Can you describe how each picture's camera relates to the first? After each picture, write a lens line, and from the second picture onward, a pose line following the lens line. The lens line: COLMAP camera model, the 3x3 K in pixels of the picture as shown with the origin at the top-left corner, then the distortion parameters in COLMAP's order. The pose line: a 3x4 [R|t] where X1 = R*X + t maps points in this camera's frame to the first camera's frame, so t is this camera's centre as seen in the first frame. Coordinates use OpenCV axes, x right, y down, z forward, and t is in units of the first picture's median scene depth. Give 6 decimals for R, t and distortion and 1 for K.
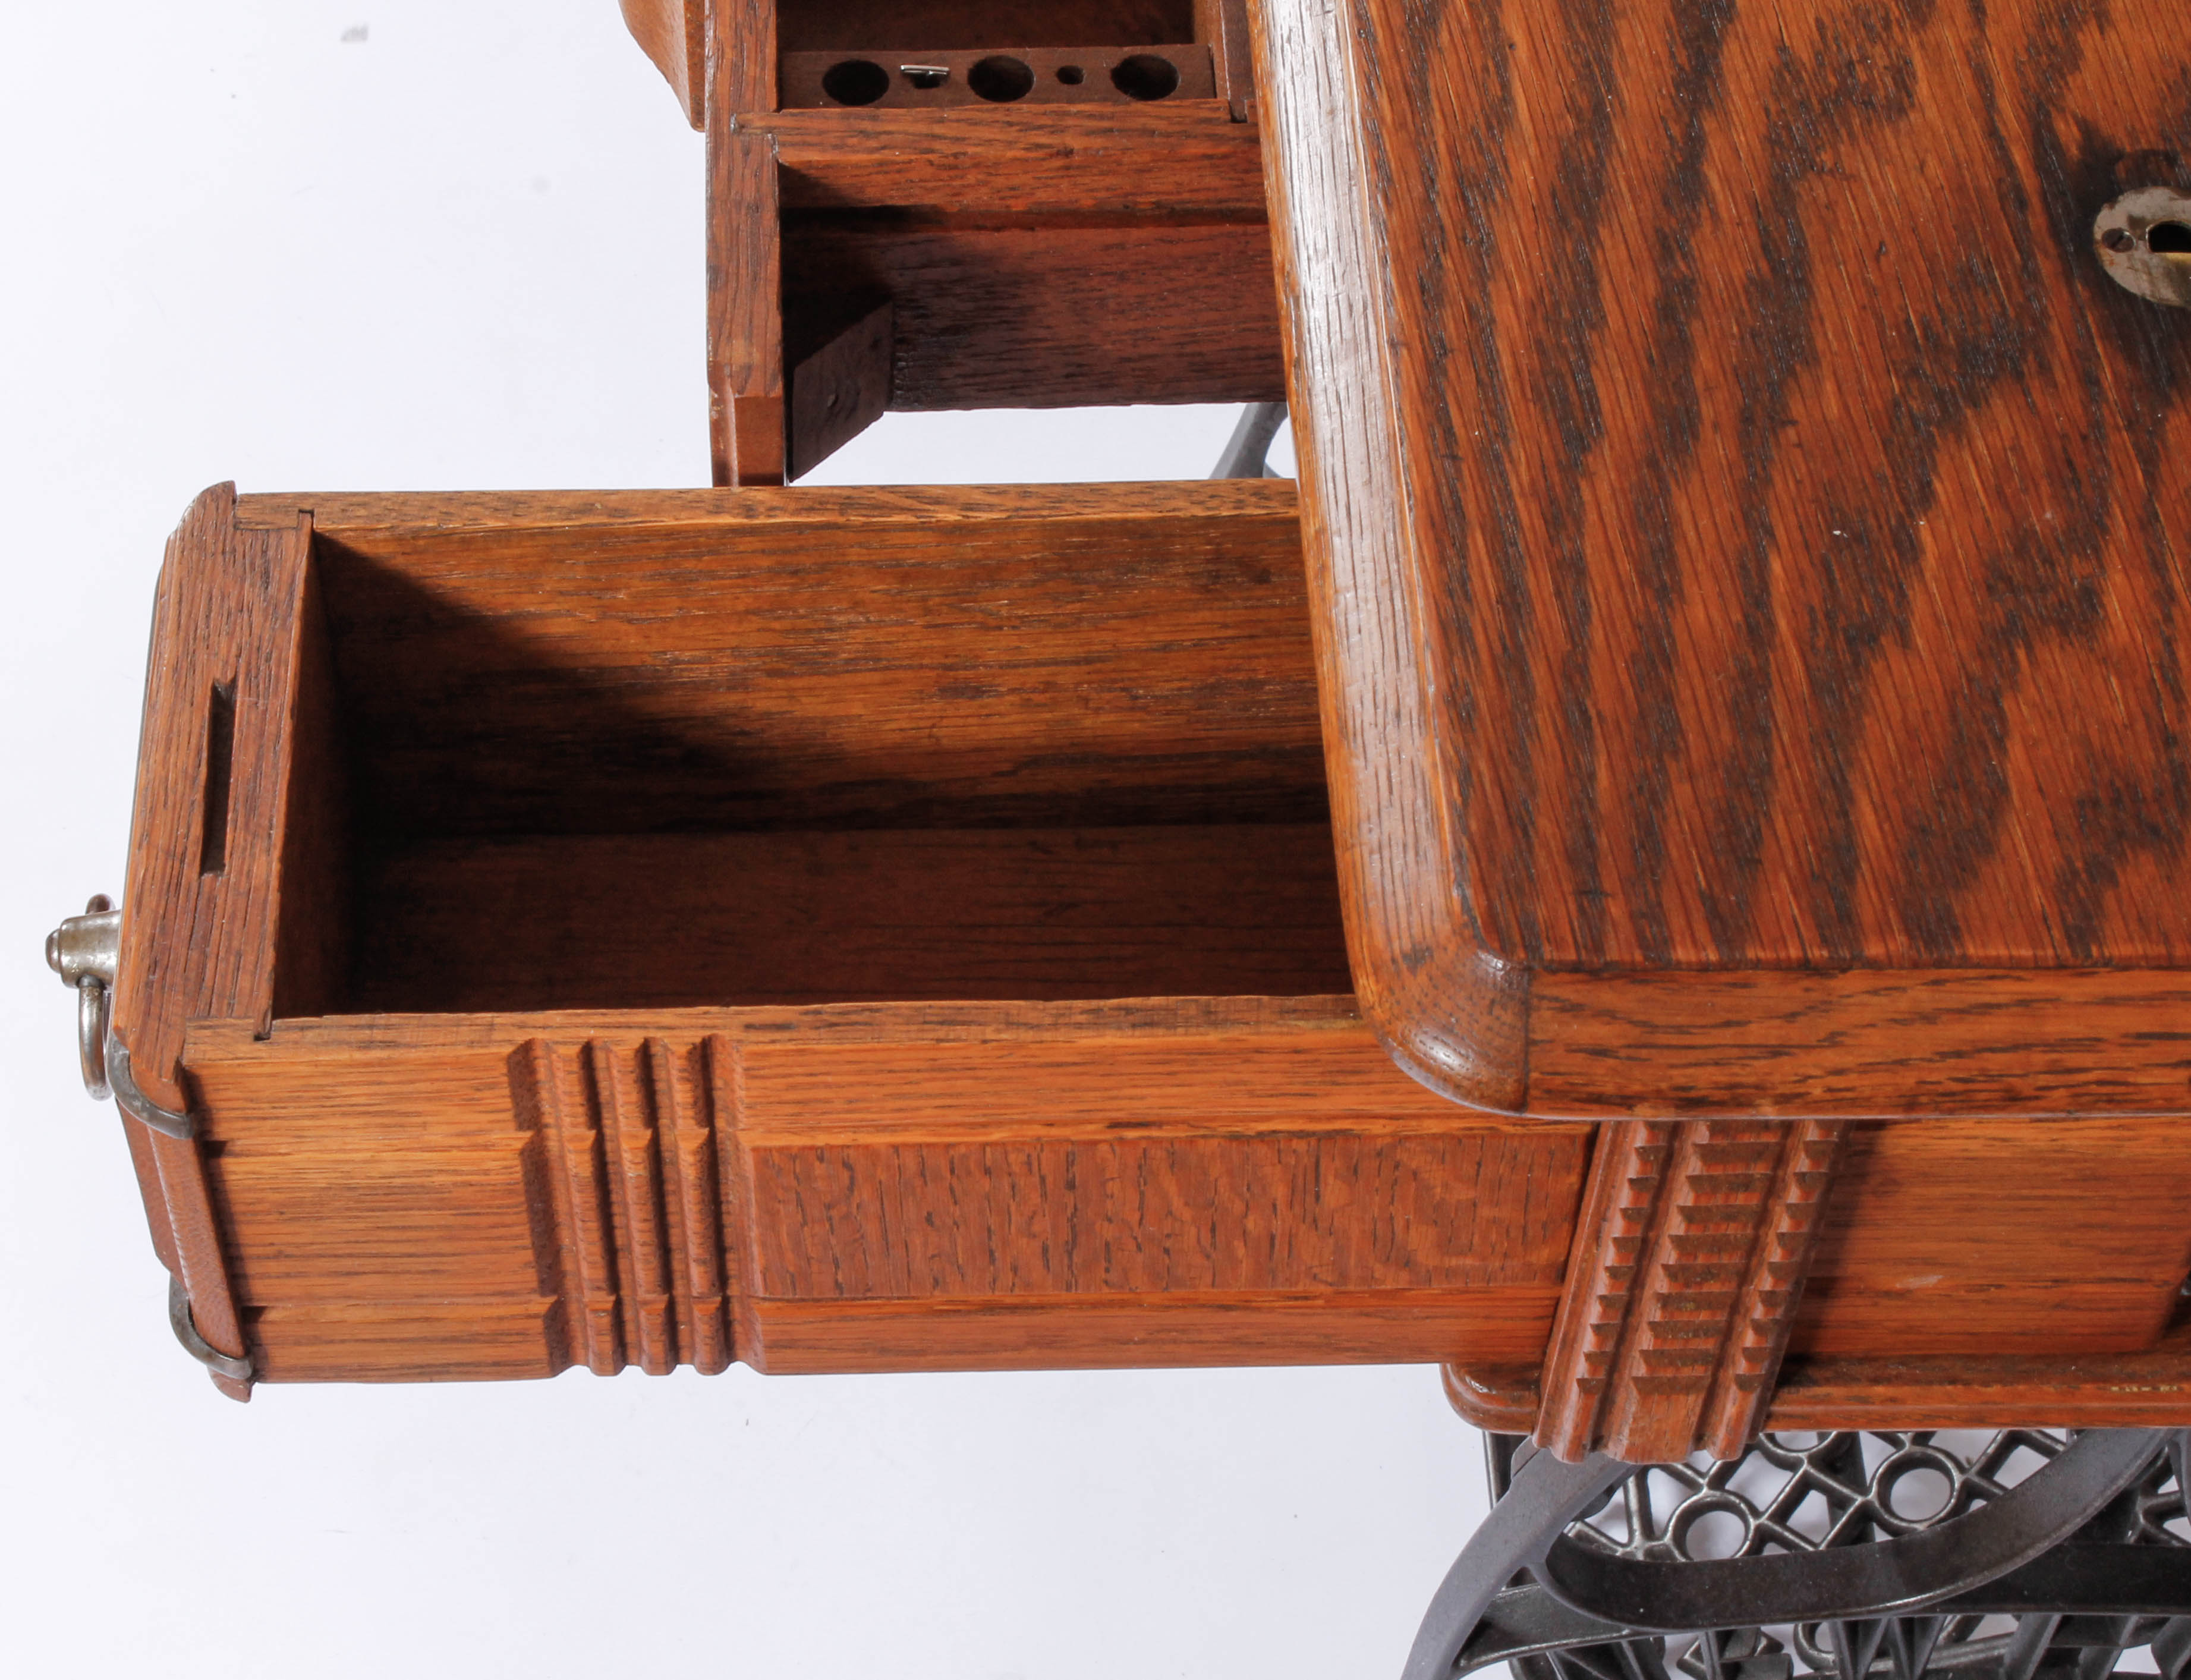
lens RADIAL K [[4579.3, 0, 1078.2], [0, 4579.3, 827.8], [0, 0, 1]] dist [0.065666, 0.000000]
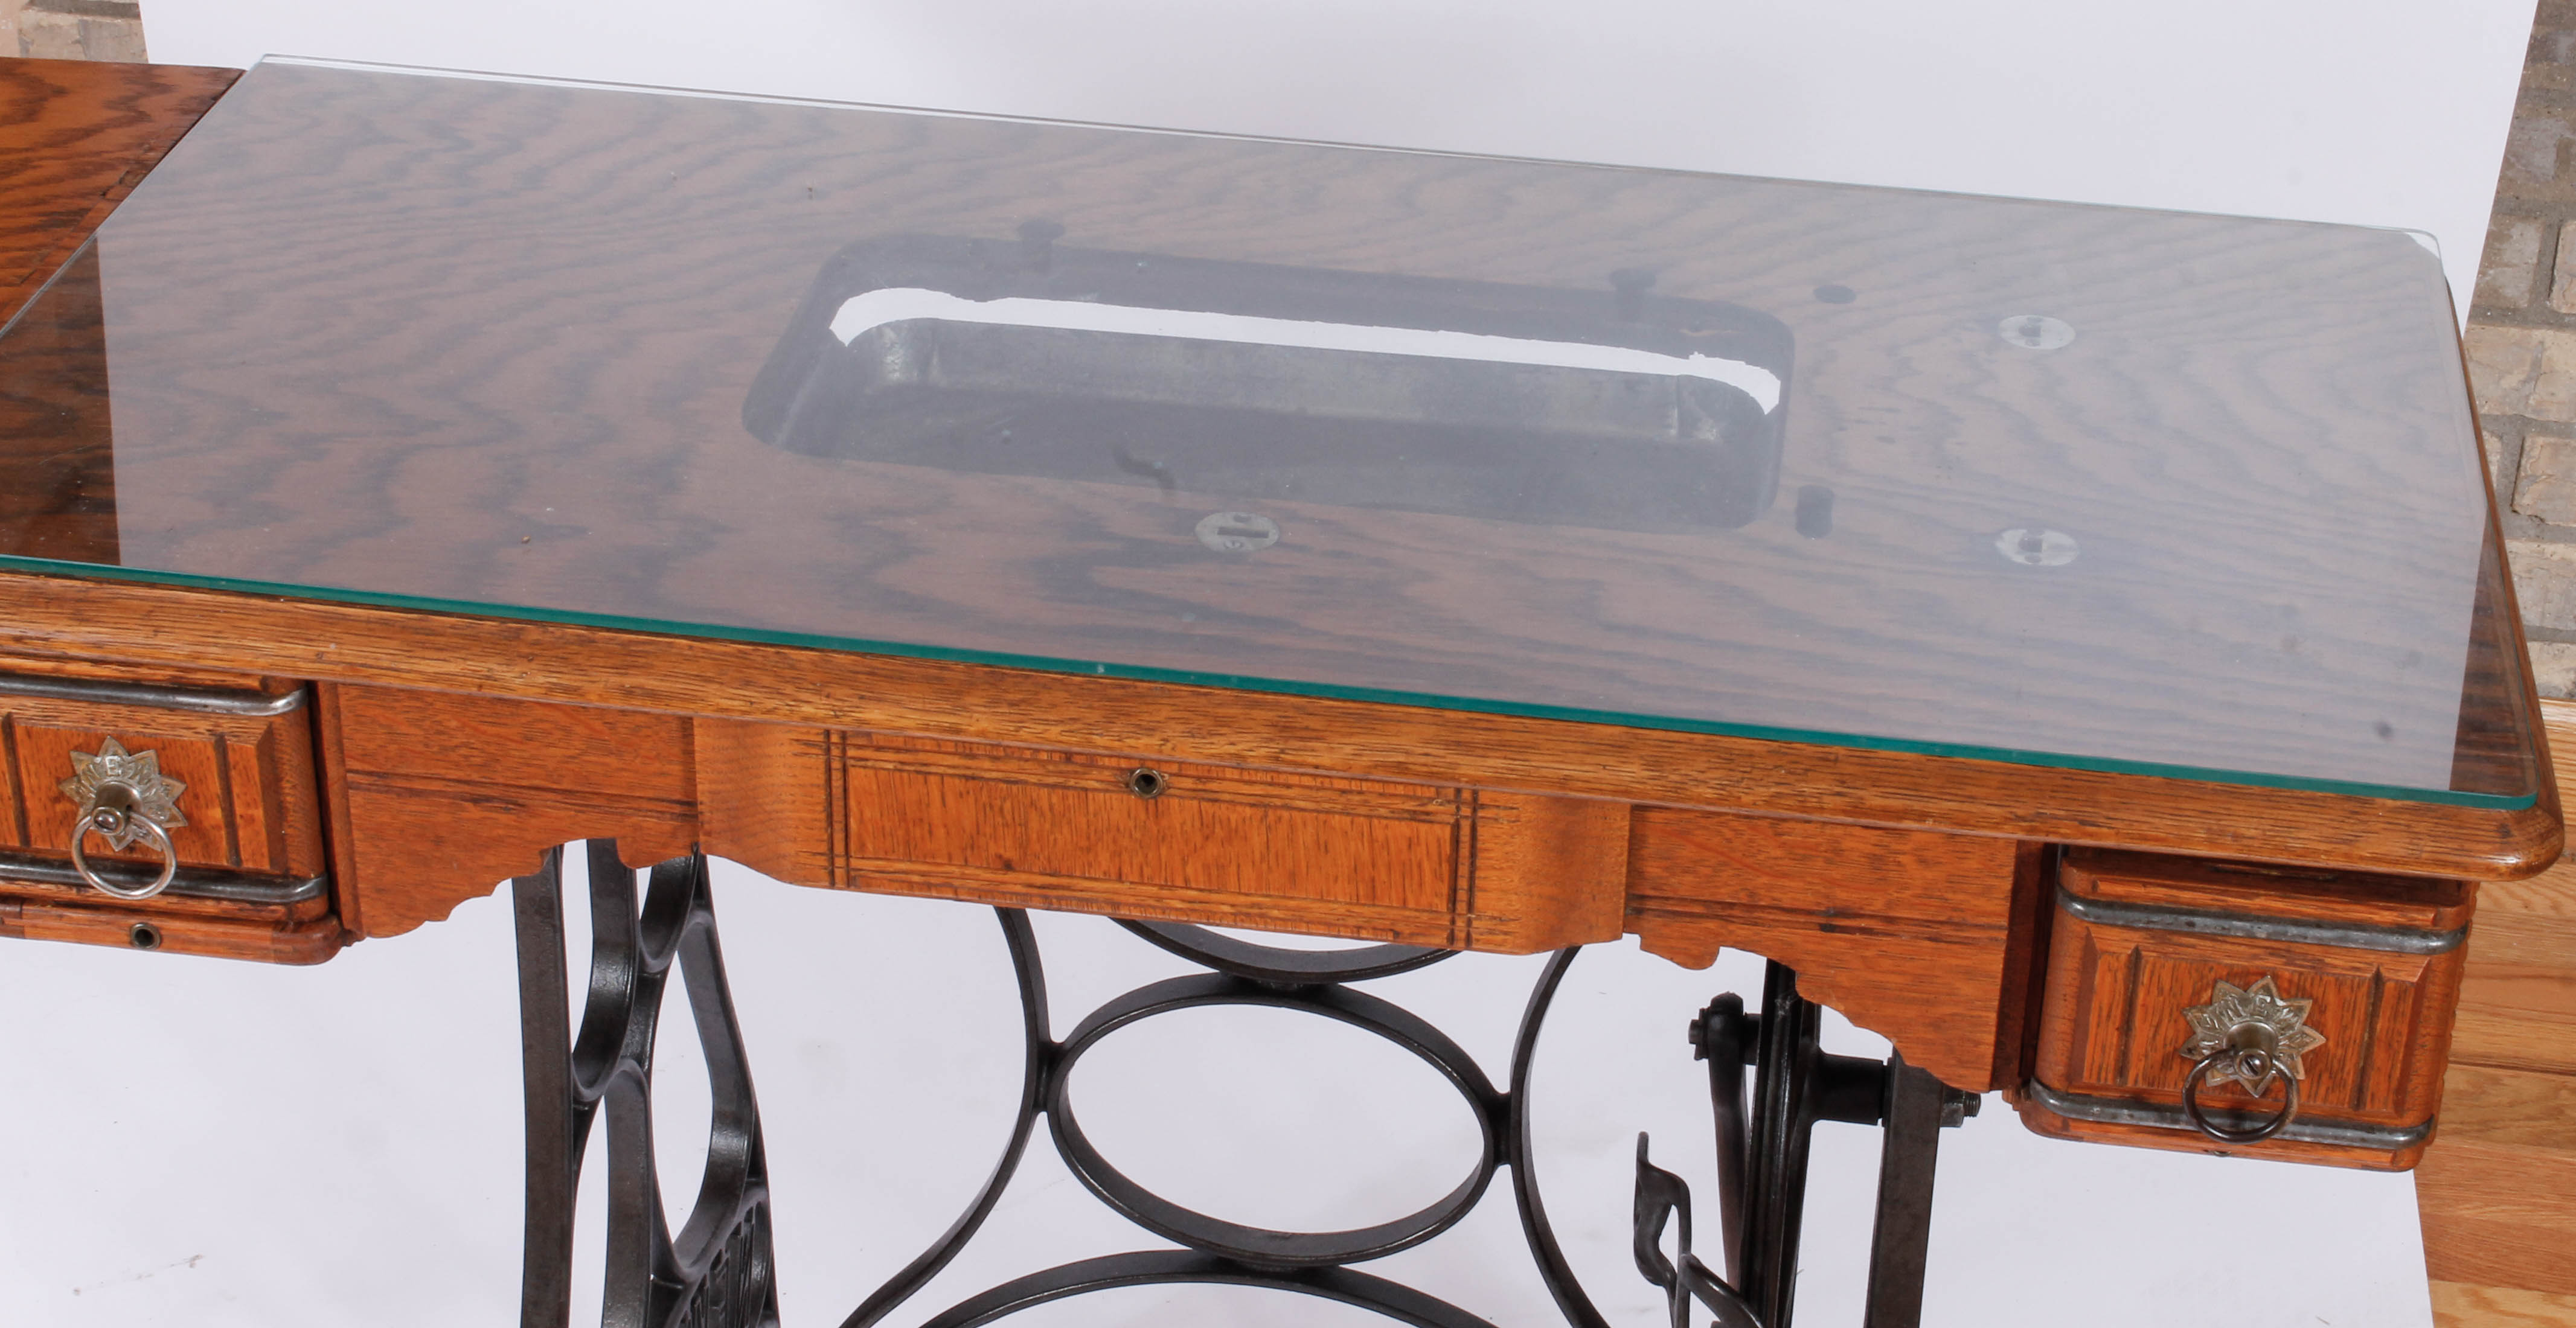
lens RADIAL K [[4326.1, 0, 1287.8], [0, 4326.1, 585.6], [0, 0, 1]] dist [-0.021791, 0.000000]
pose [[0.196994, -0.511647, 0.836308, -1.409393], [0.781117, 0.597421, 0.181504, -0.715606], [-0.592494, 0.617499, 0.517345, 0.240474]]
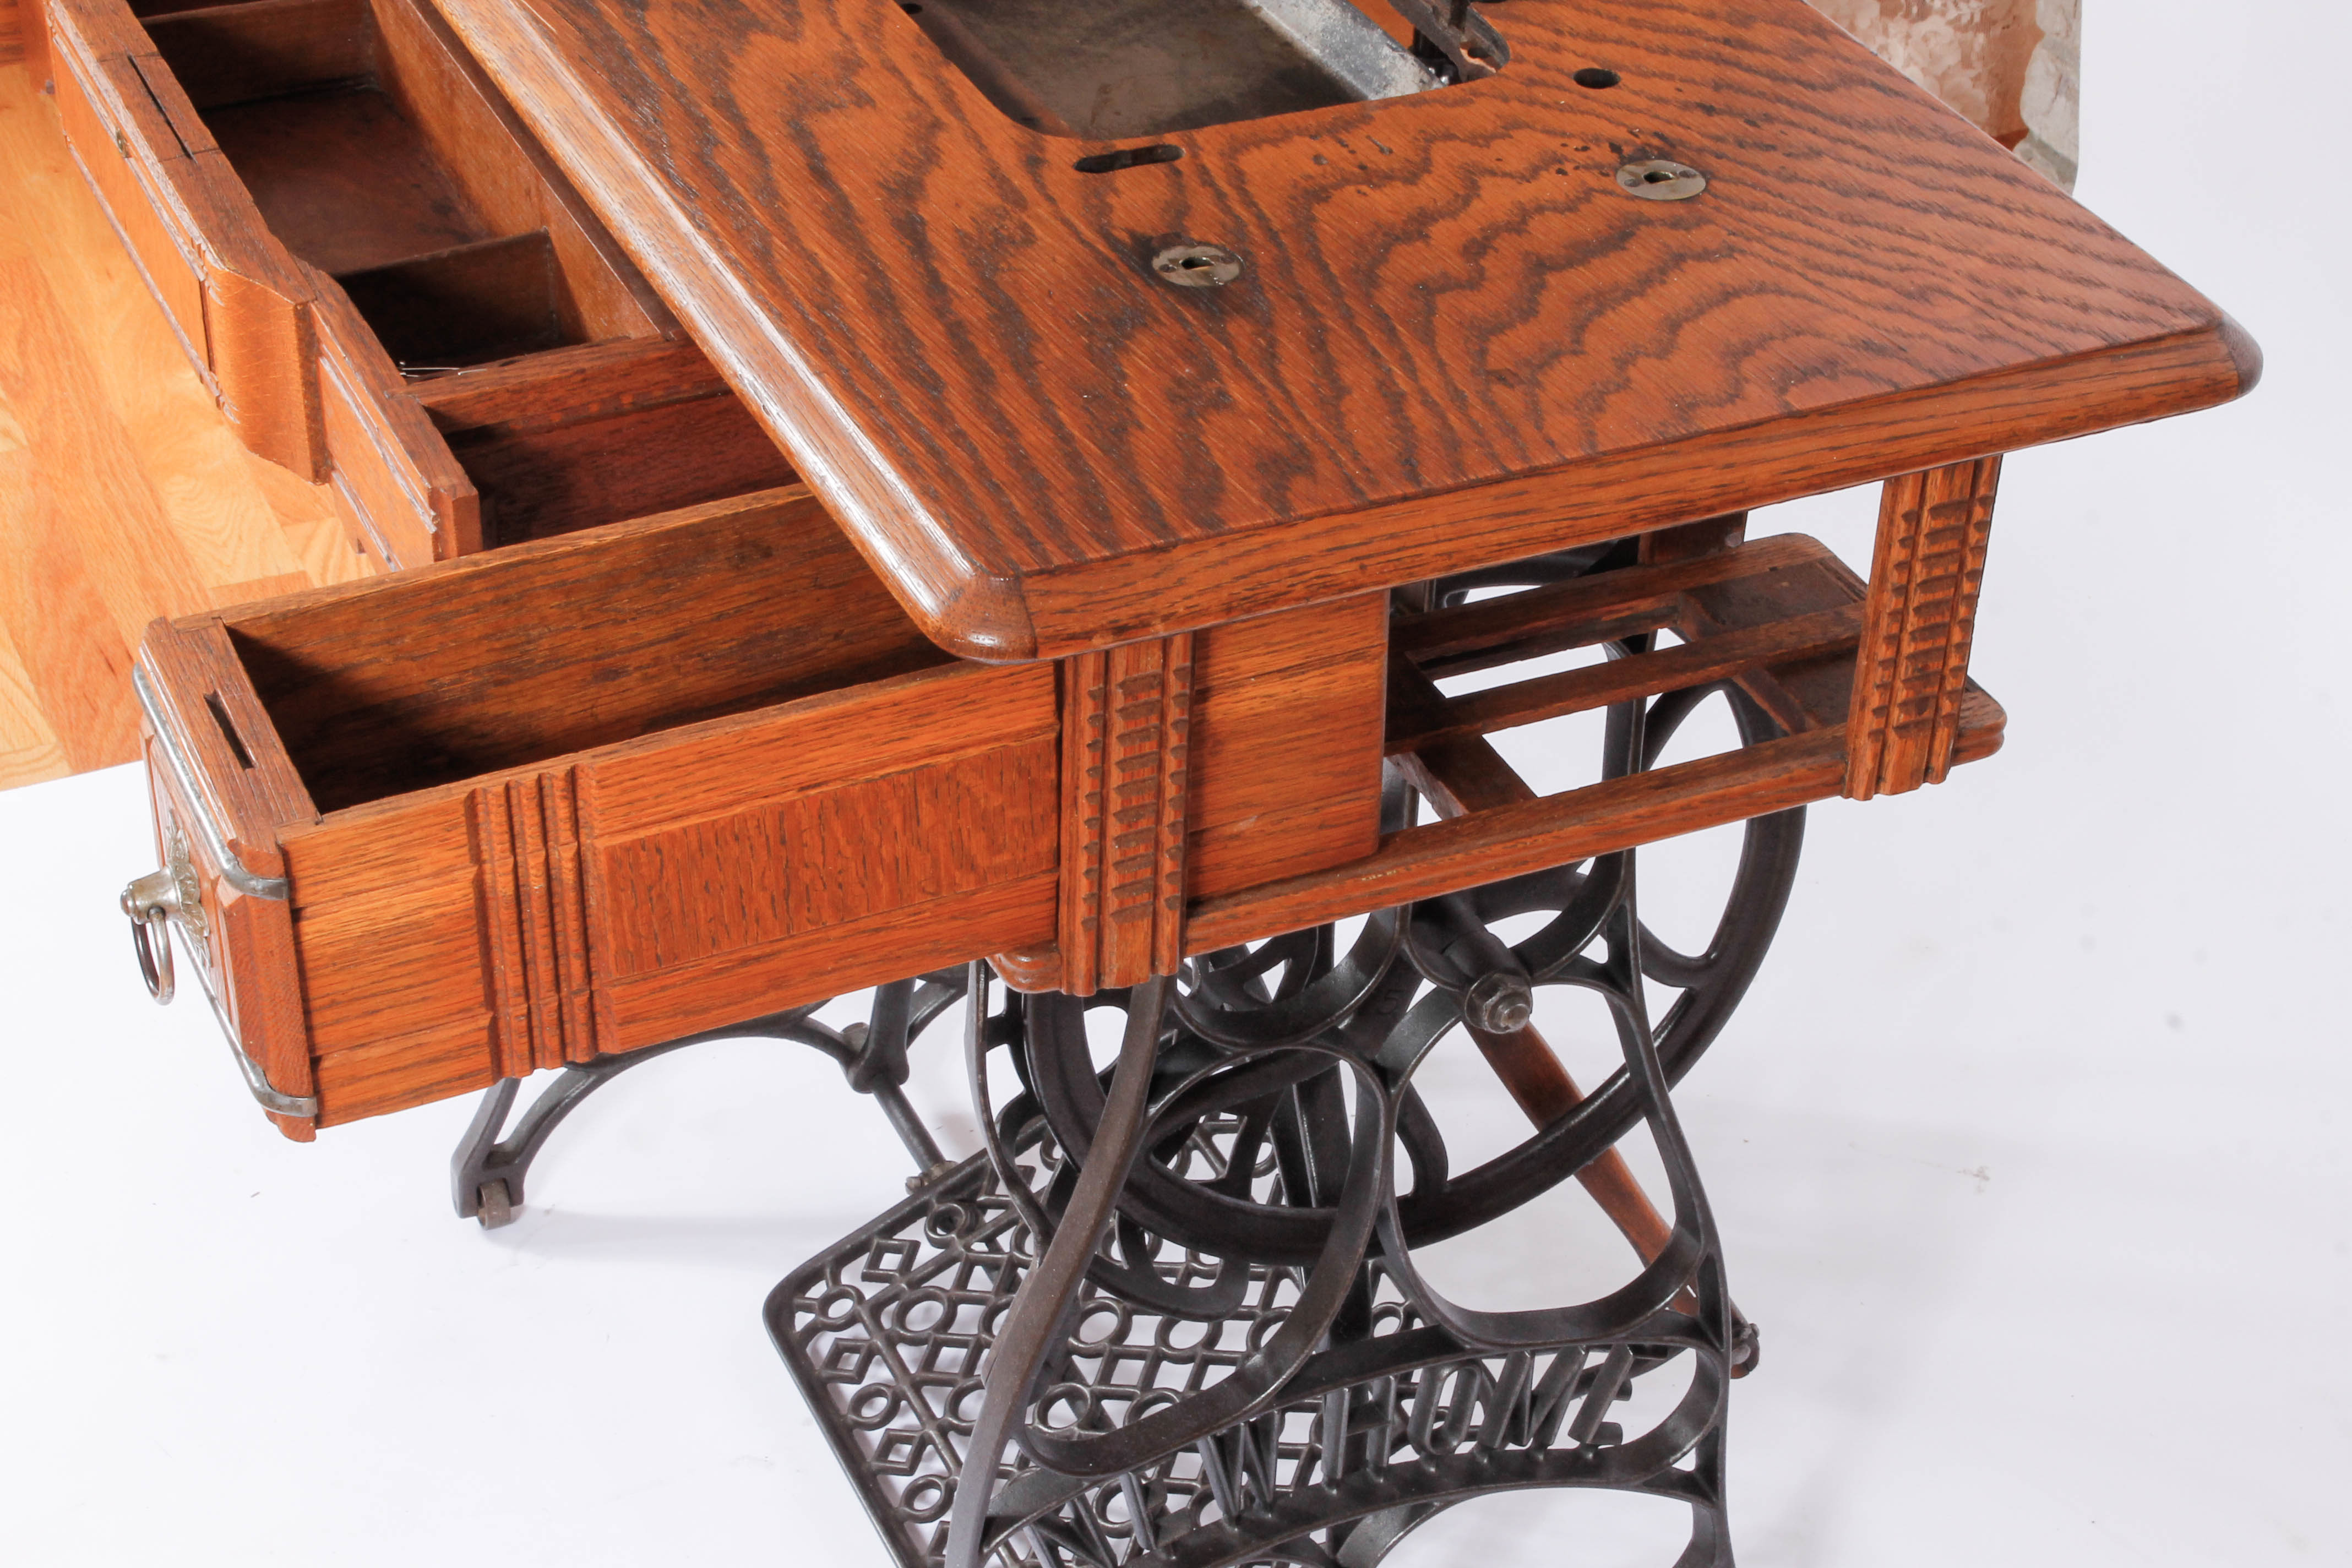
lens RADIAL K [[4182.9, 0, 1193.9], [0, 4182.9, 799.4], [0, 0, 1]] dist [0.054664, 0.000000]
pose [[0.920846, -0.226662, 0.317281, -0.347129], [0.310420, 0.918558, -0.244726, 0.485645], [-0.235971, 0.323846, 0.916211, -0.471697]]
